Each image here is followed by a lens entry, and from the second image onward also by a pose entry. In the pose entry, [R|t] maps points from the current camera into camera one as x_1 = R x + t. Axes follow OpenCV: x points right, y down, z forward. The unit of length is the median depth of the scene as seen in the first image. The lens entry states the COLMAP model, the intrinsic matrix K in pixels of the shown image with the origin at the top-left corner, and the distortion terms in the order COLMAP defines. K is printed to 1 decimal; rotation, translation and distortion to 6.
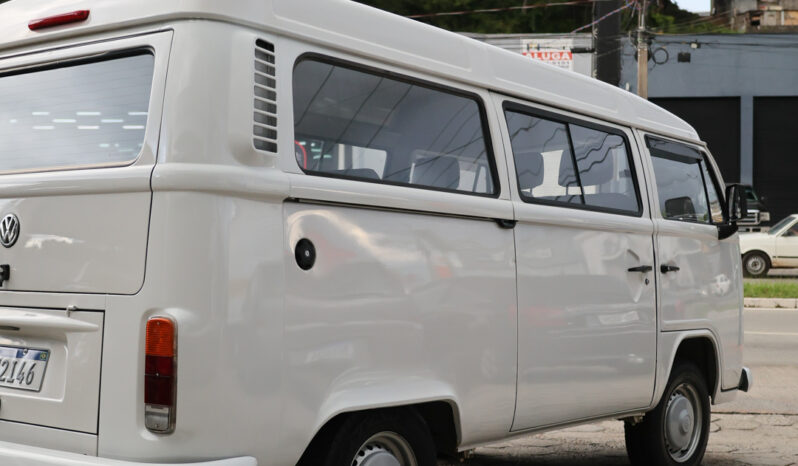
lens RADIAL K [[1137.1, 0, 399.0], [0, 1137.1, 233.0], [0, 0, 1]] dist [-0.003882, 0.005878]
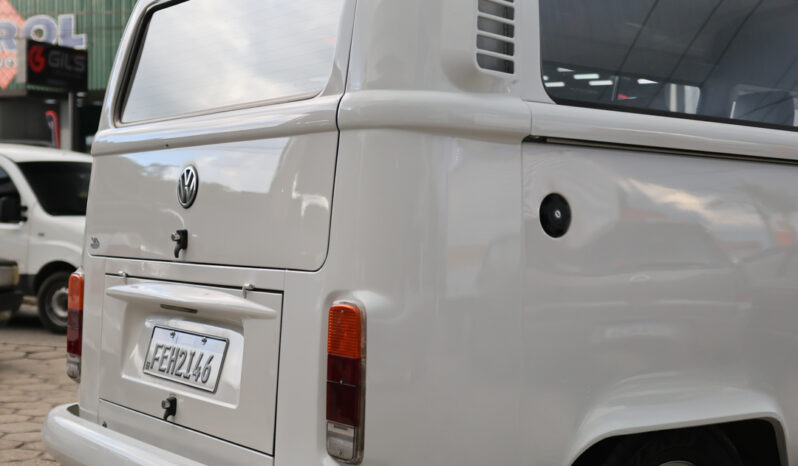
lens RADIAL K [[1180.0, 0, 399.2], [0, 1180.0, 212.4], [0, 0, 1]] dist [-0.090630, -0.052303]
pose [[0.959501, -0.003678, -0.281682, 0.032135], [0.007581, 0.999890, 0.012771, 0.006723], [0.281604, -0.014389, 0.959423, 0.270169]]
